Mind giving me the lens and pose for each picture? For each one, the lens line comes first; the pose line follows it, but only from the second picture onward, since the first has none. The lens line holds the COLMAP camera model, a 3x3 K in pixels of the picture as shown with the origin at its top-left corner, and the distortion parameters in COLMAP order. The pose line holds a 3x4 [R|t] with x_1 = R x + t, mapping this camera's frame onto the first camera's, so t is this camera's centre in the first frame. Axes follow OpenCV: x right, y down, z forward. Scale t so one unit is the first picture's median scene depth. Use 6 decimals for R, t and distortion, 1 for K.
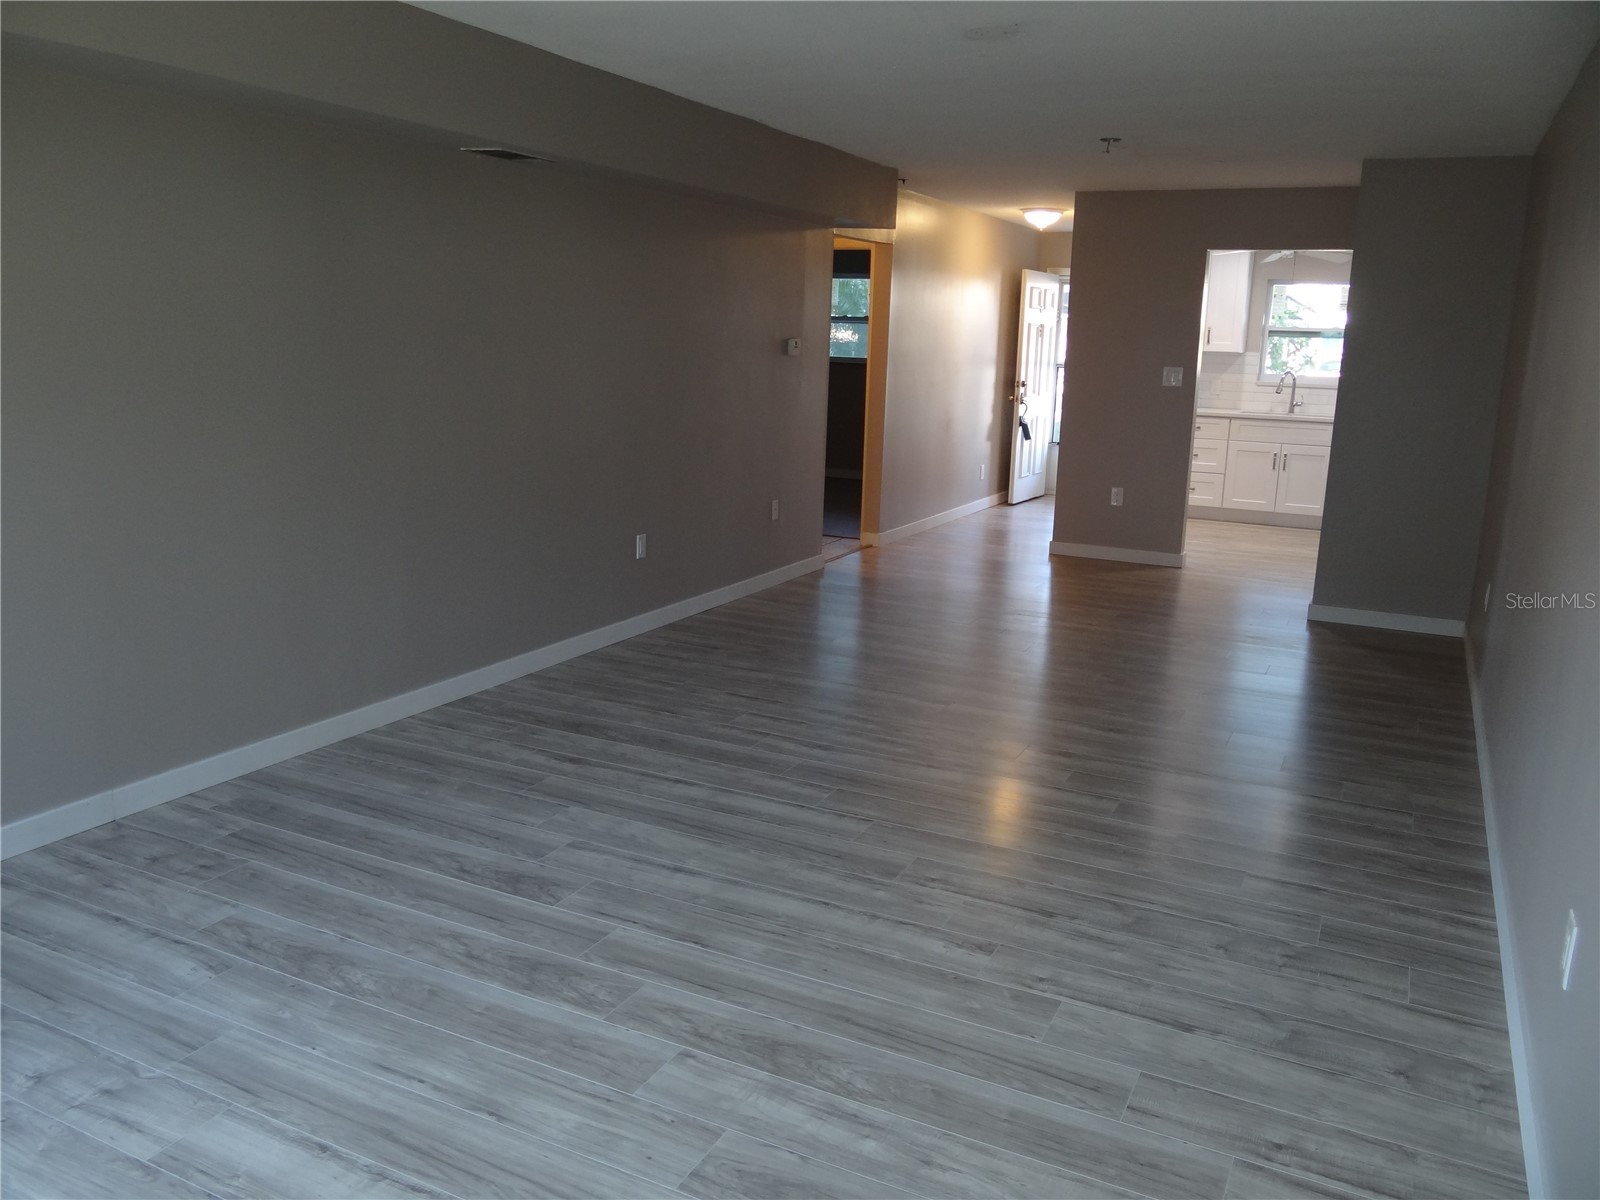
lens RADIAL K [[1267.4, 0, 800.5], [0, 1267.4, 609.5], [0, 0, 1]] dist [-0.006283, -0.003570]
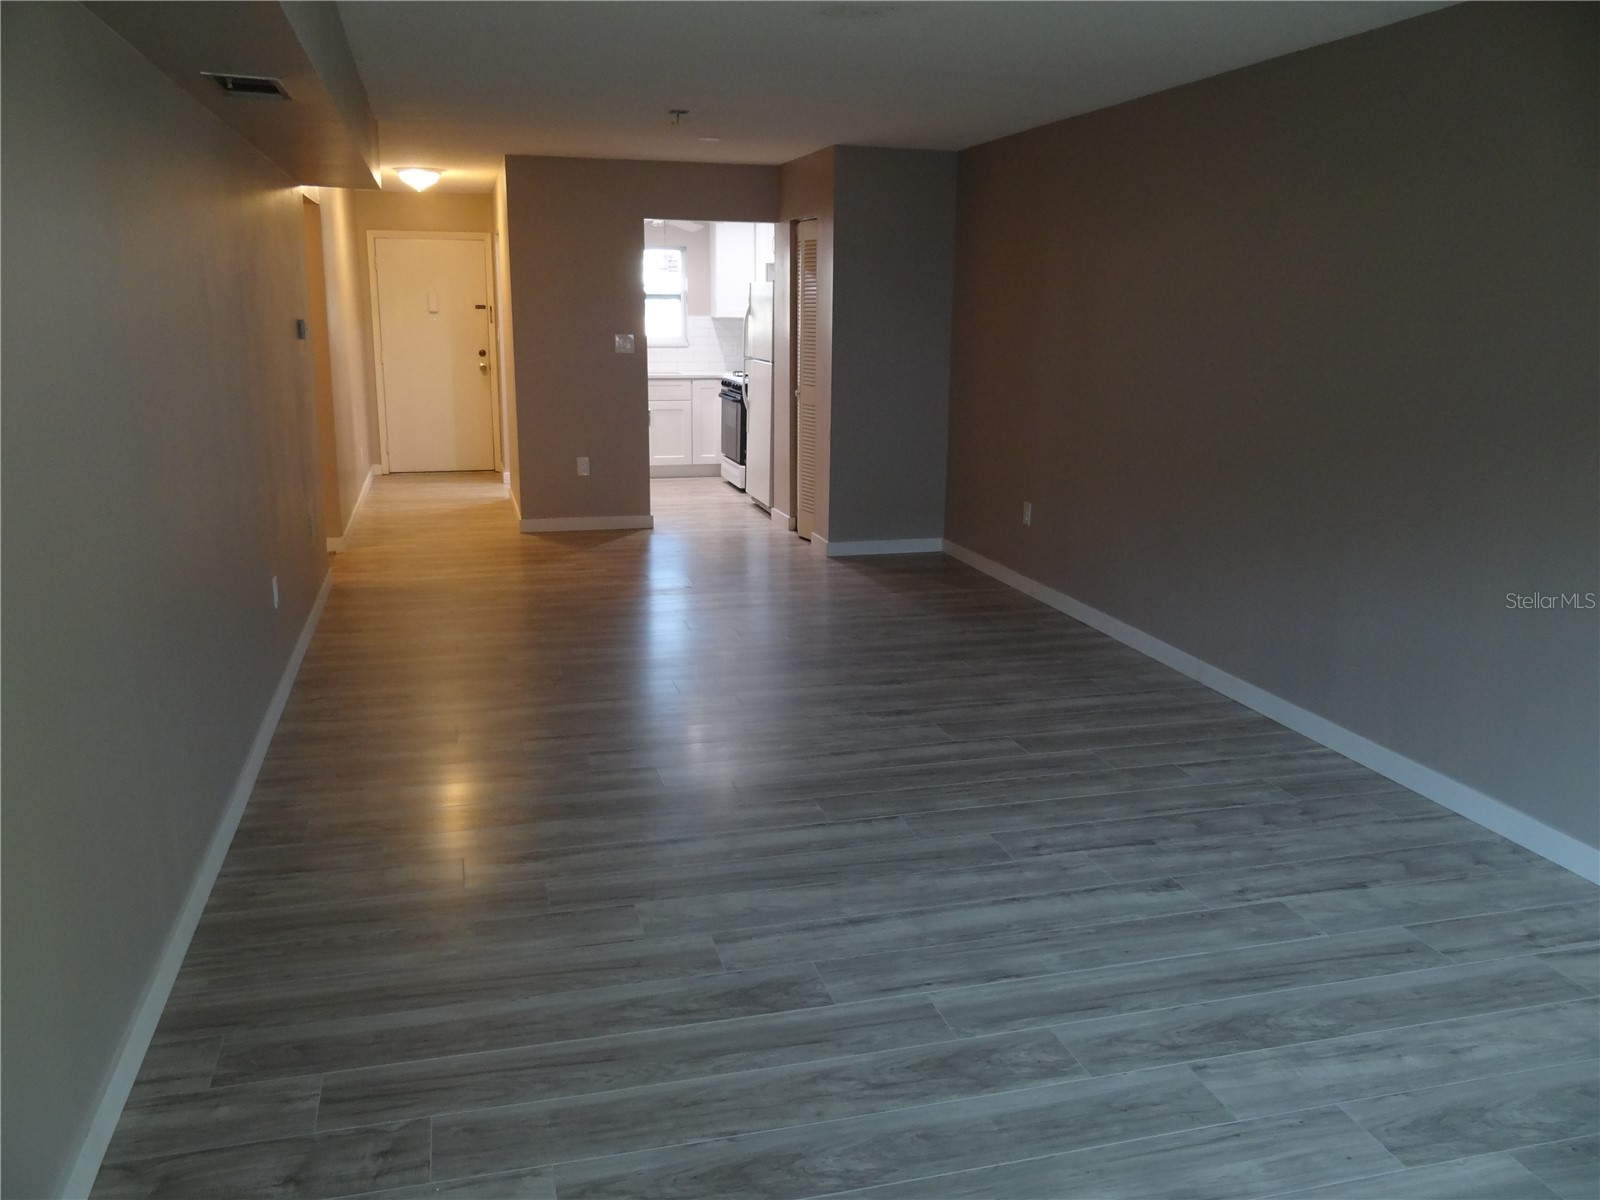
lens RADIAL K [[1267.4, 0, 806.8], [0, 1267.4, 586.8], [0, 0, 1]] dist [-0.006283, -0.003570]
pose [[0.747523, -0.169994, 0.642115, -0.730016], [0.159185, 0.984374, 0.075287, -0.114259], [-0.644880, 0.045937, 0.762902, 0.354182]]
